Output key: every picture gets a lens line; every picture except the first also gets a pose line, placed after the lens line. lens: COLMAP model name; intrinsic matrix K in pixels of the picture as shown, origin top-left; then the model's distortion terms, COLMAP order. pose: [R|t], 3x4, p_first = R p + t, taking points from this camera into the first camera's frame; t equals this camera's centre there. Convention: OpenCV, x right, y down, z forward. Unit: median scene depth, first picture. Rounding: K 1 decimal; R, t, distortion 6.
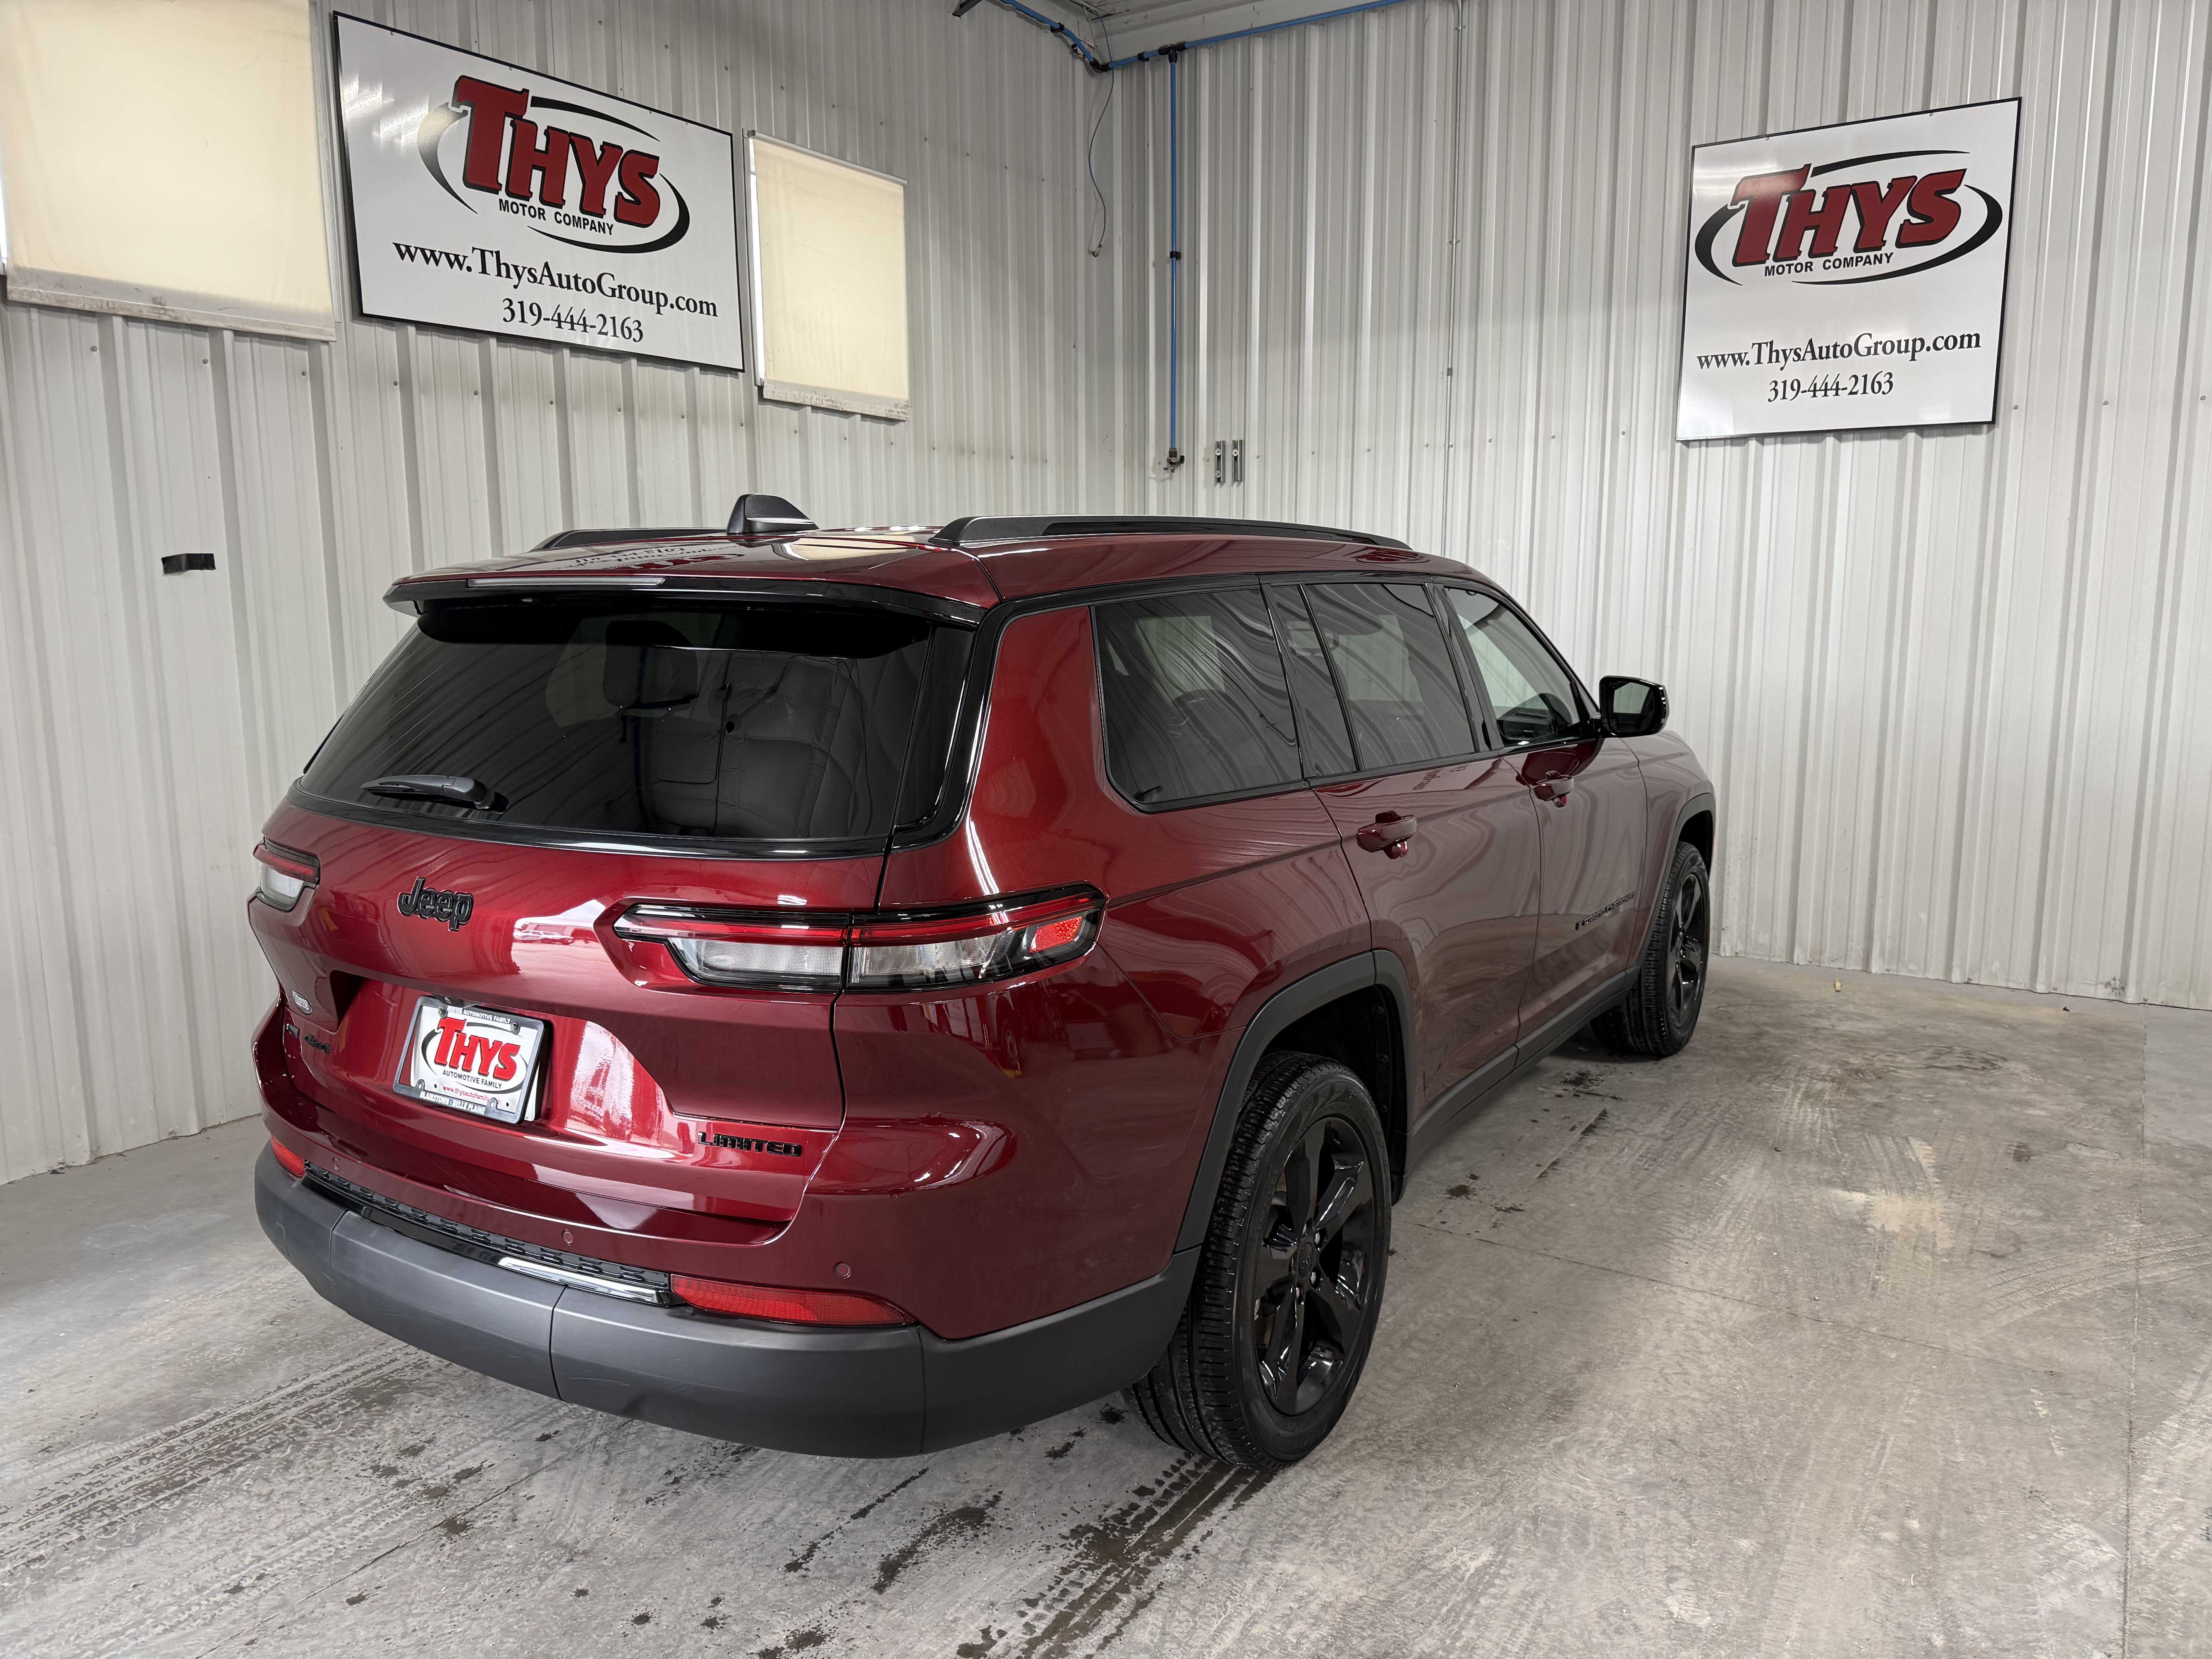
lens RADIAL K [[1552.5, 0, 1106.0], [0, 1552.5, 829.5], [0, 0, 1]] dist [0.006804, -0.010563]
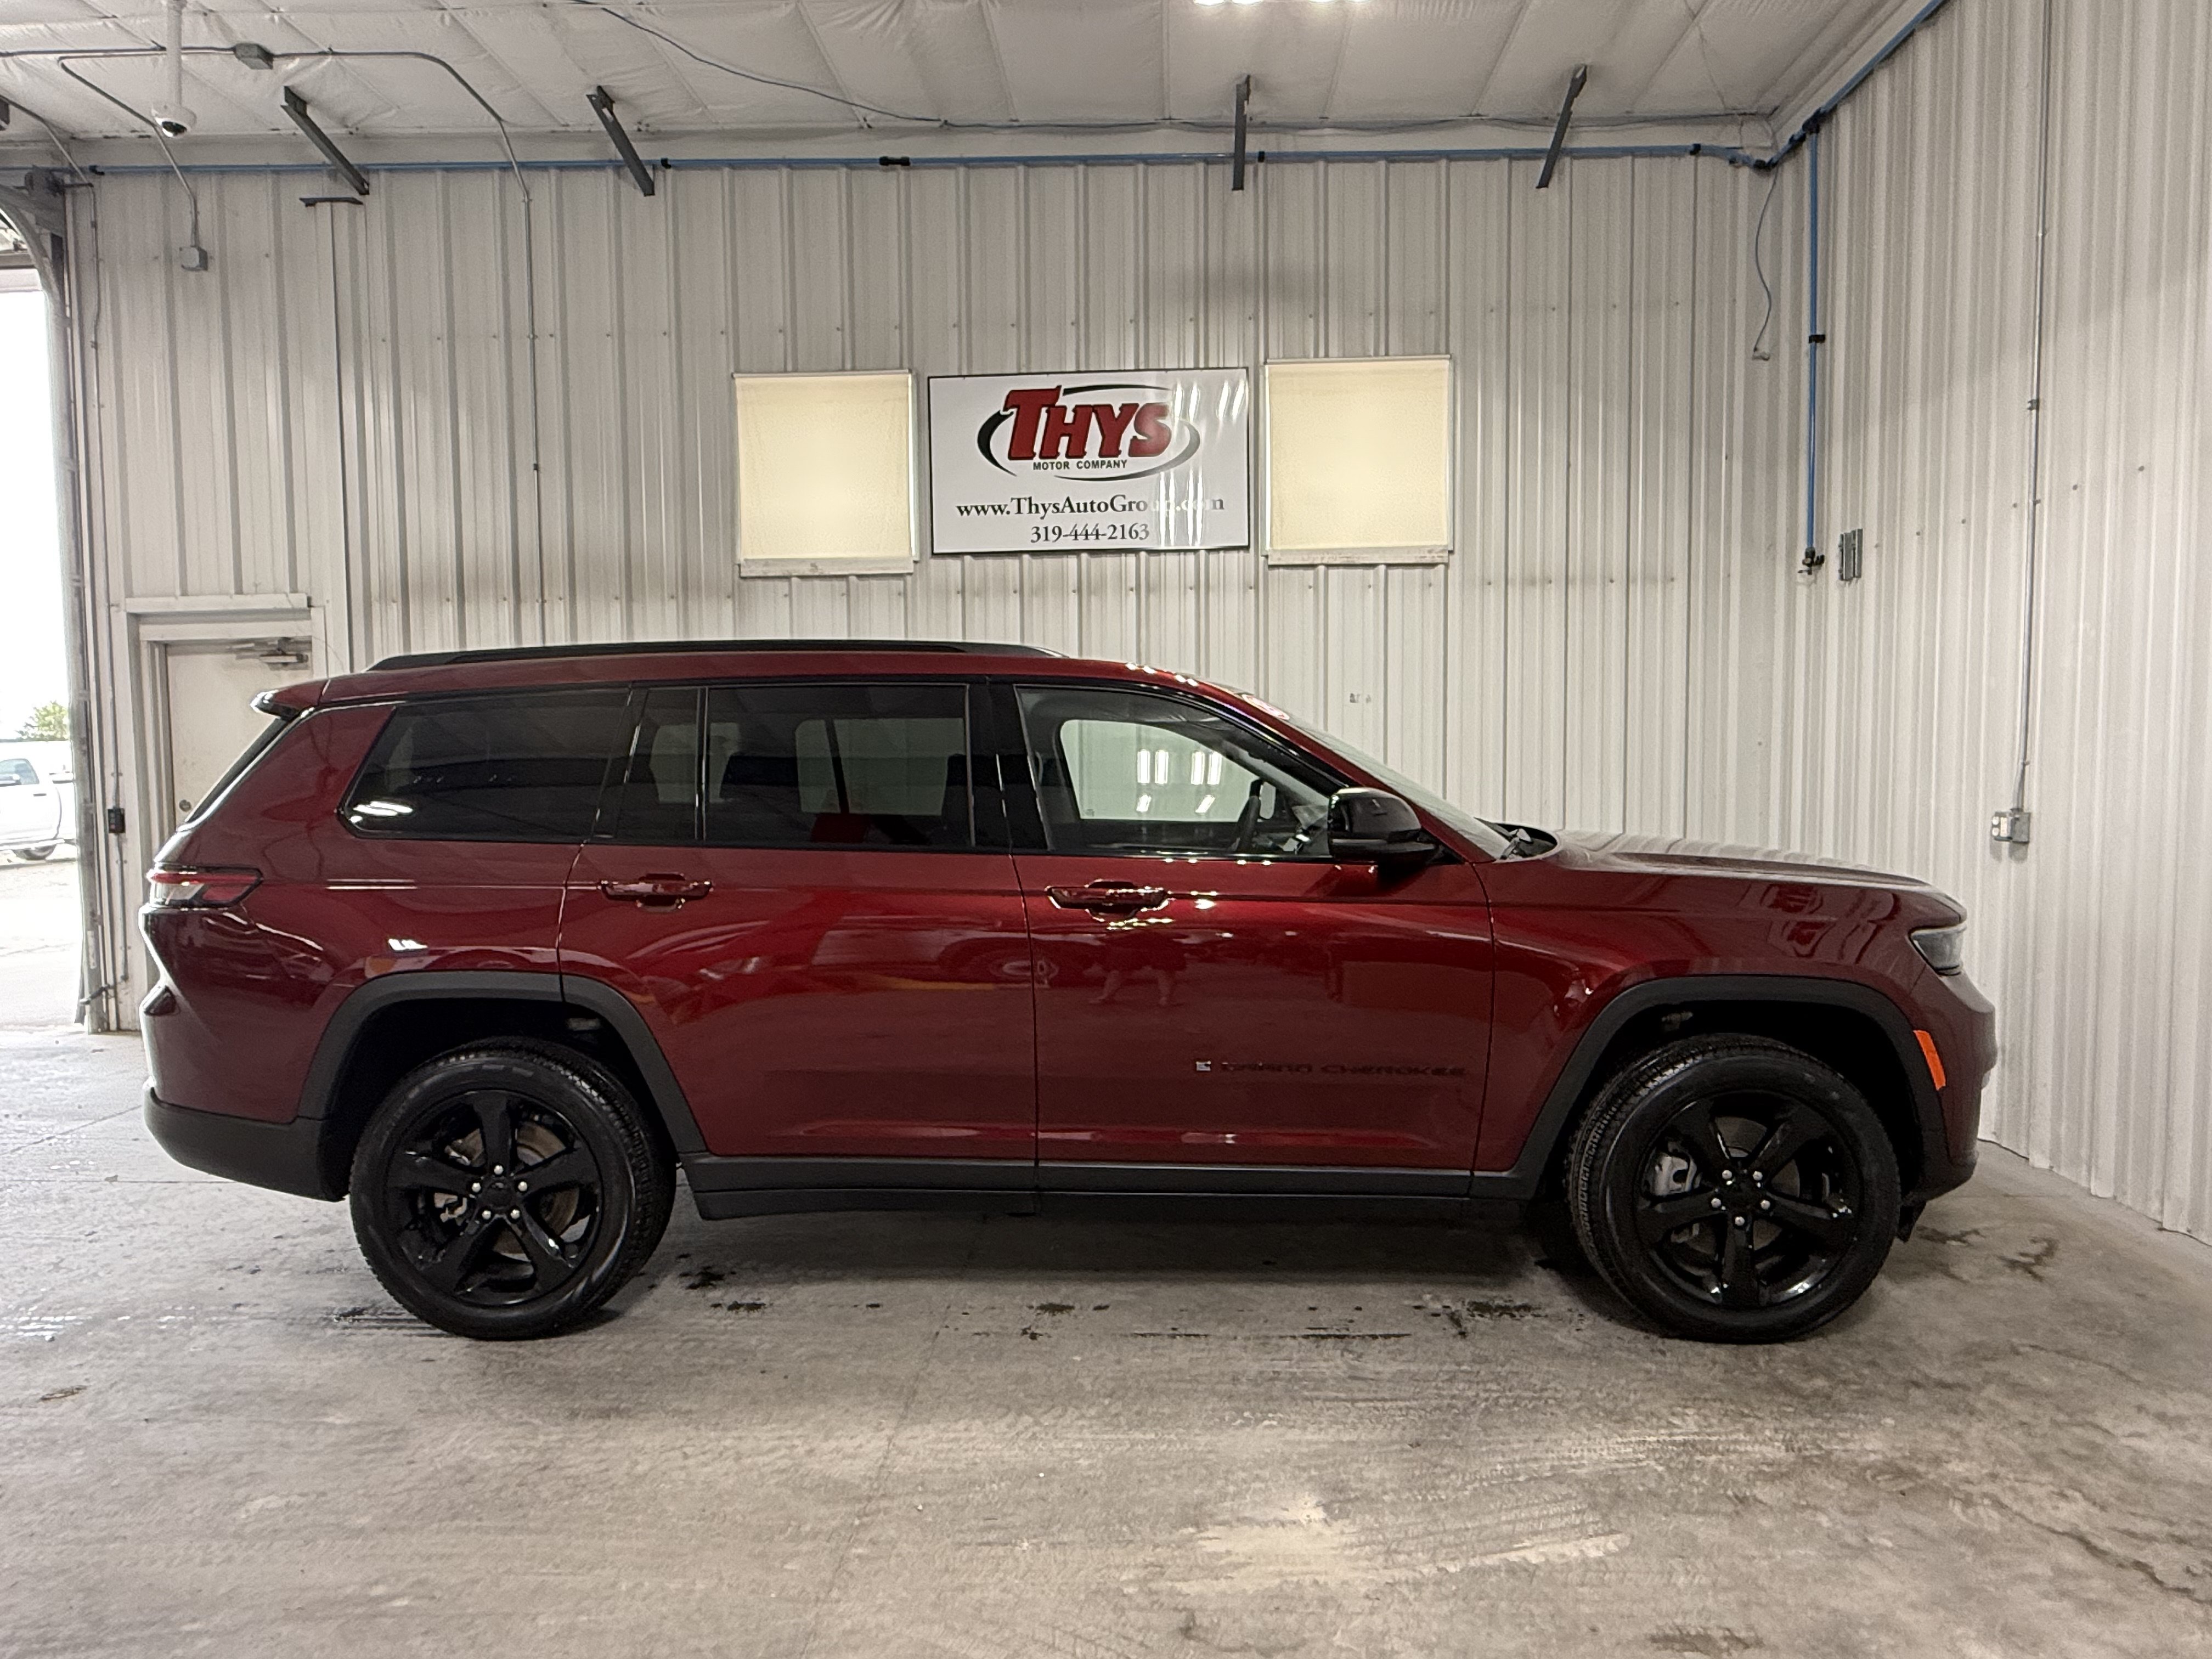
lens RADIAL K [[1294.8, 0, 1107.8], [0, 1294.8, 821.4], [0, 0, 1]] dist [-0.003638, 0.003425]
pose [[0.514714, 0.042859, -0.856290, 0.713098], [-0.120034, 0.992515, -0.022474, -0.041676], [0.848918, 0.114352, 0.516006, 0.444867]]
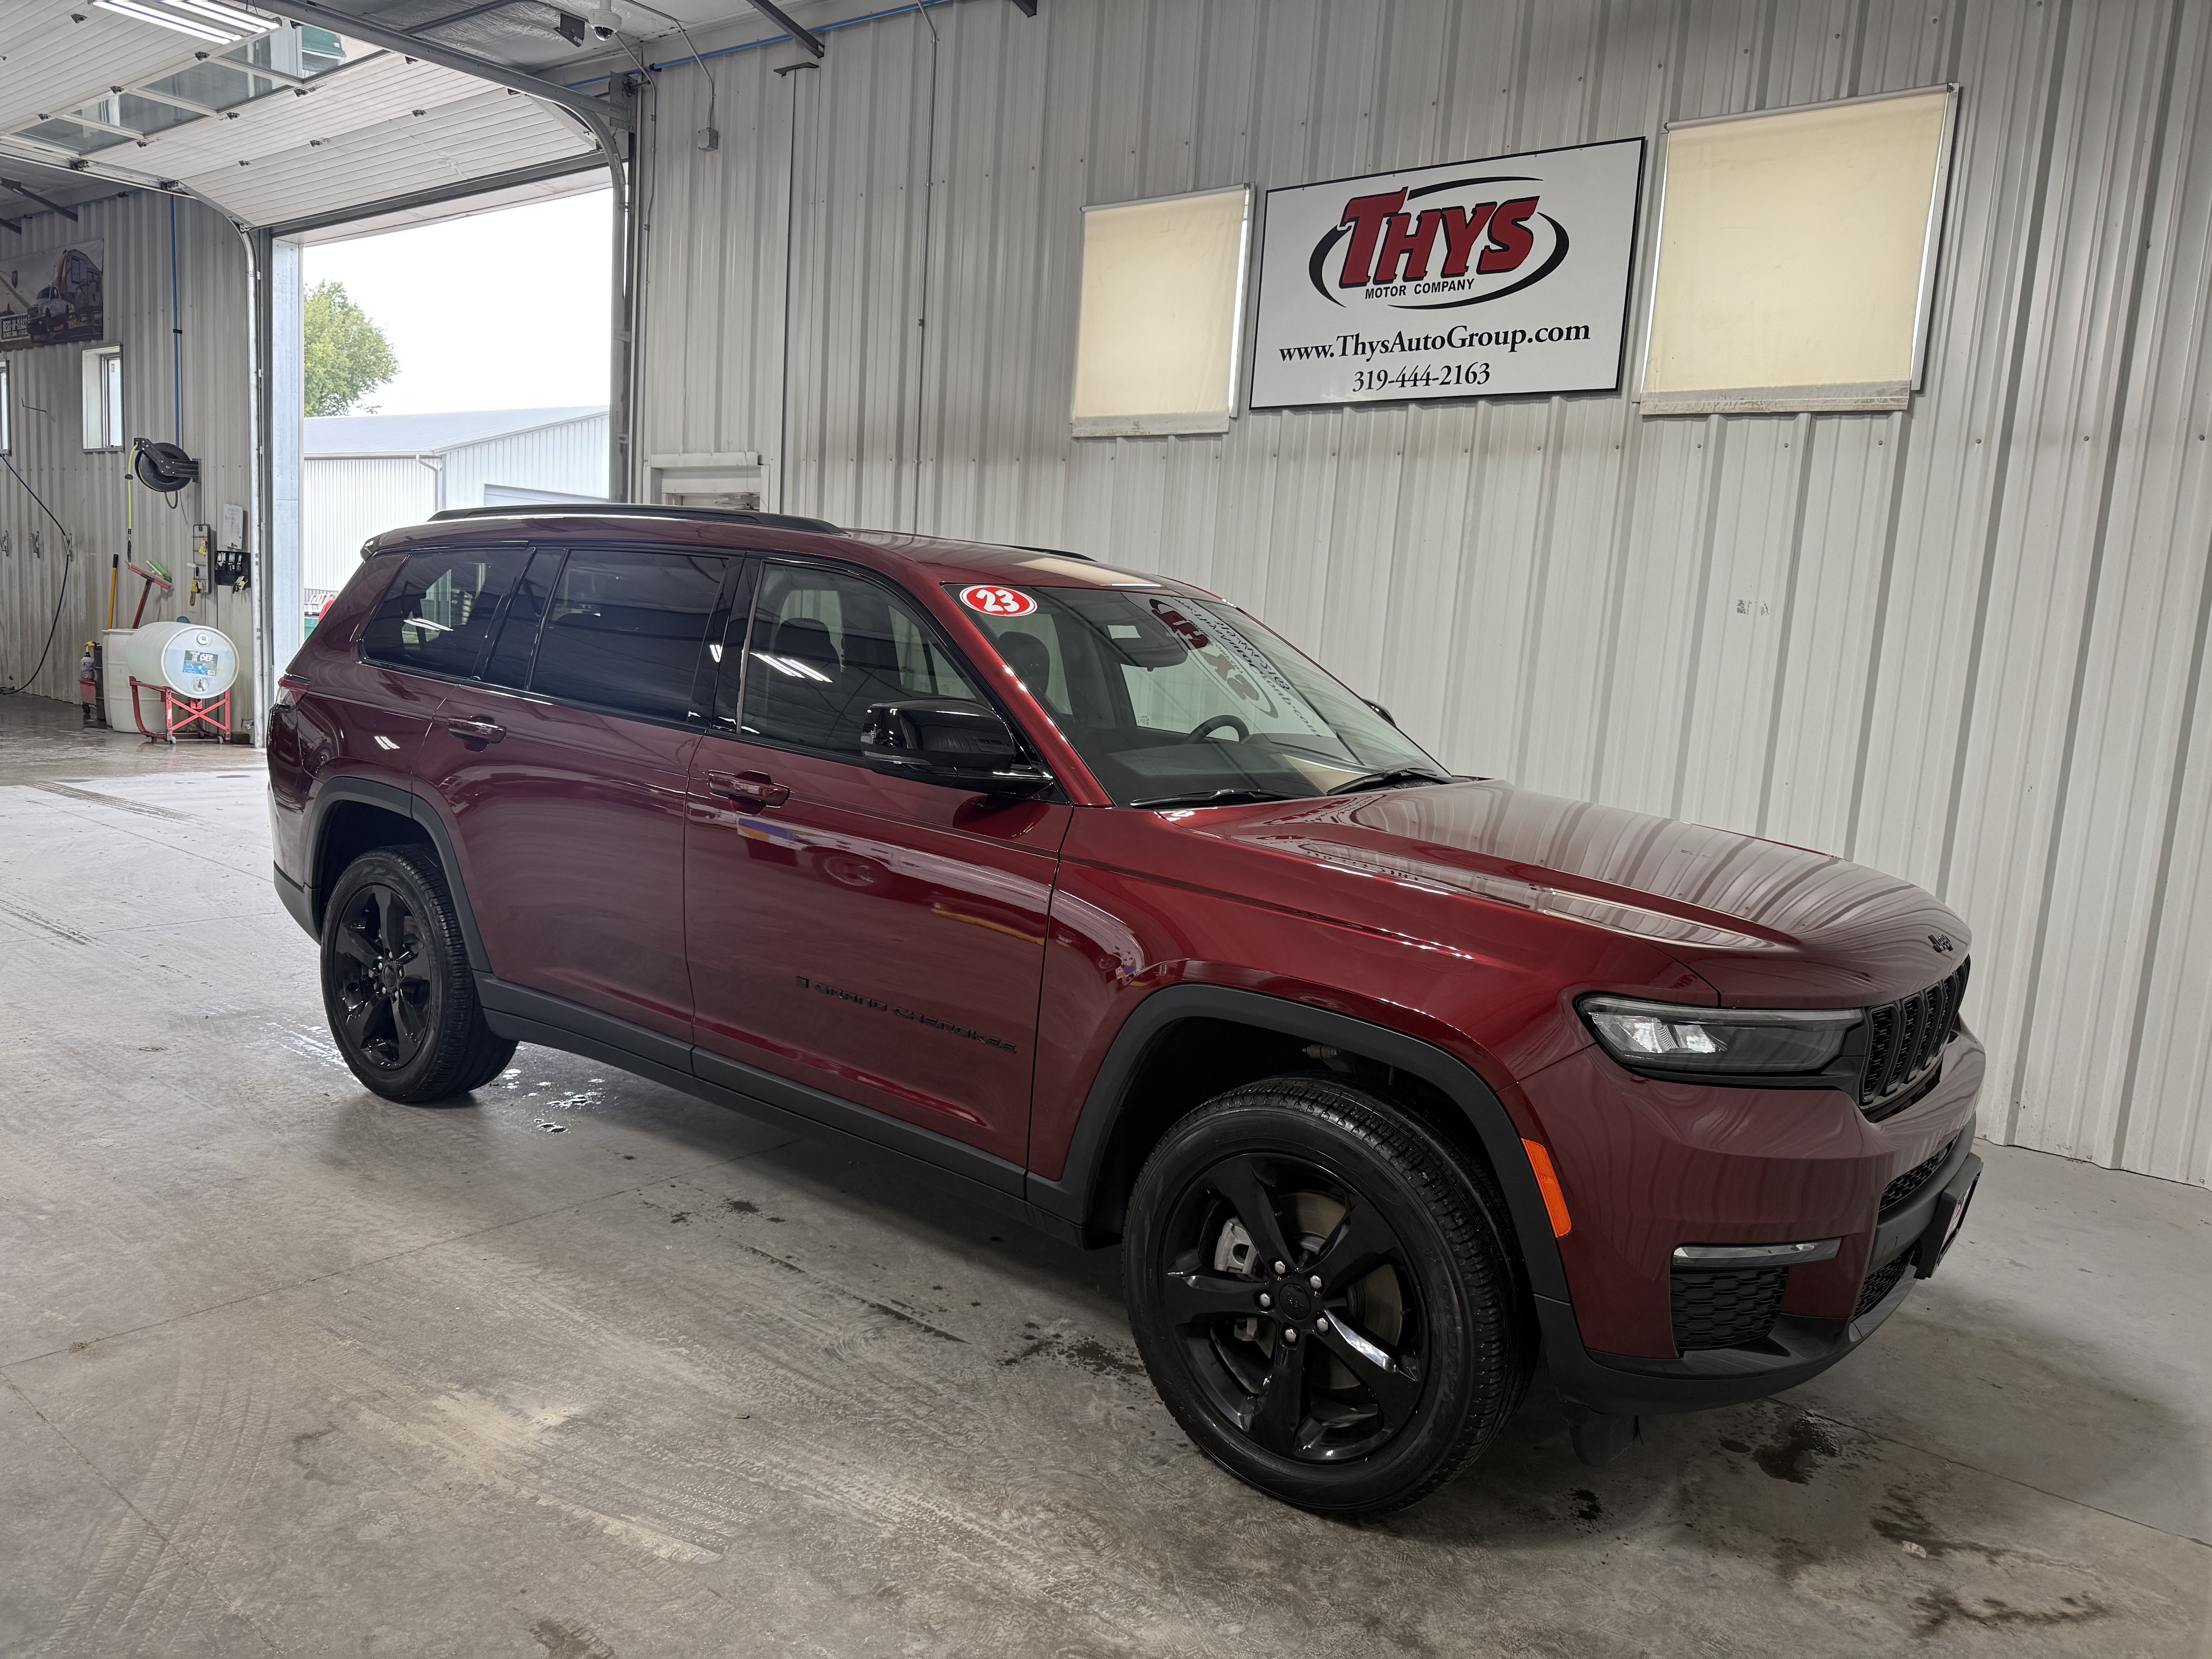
lens RADIAL K [[1557.4, 0, 1106.0], [0, 1557.4, 829.5], [0, 0, 1]] dist [0.036455, -0.049423]
pose [[-0.083382, 0.134152, -0.987447, 0.860739], [-0.211655, 0.965905, 0.149098, -0.135745], [0.973781, 0.221430, -0.052145, 0.936423]]
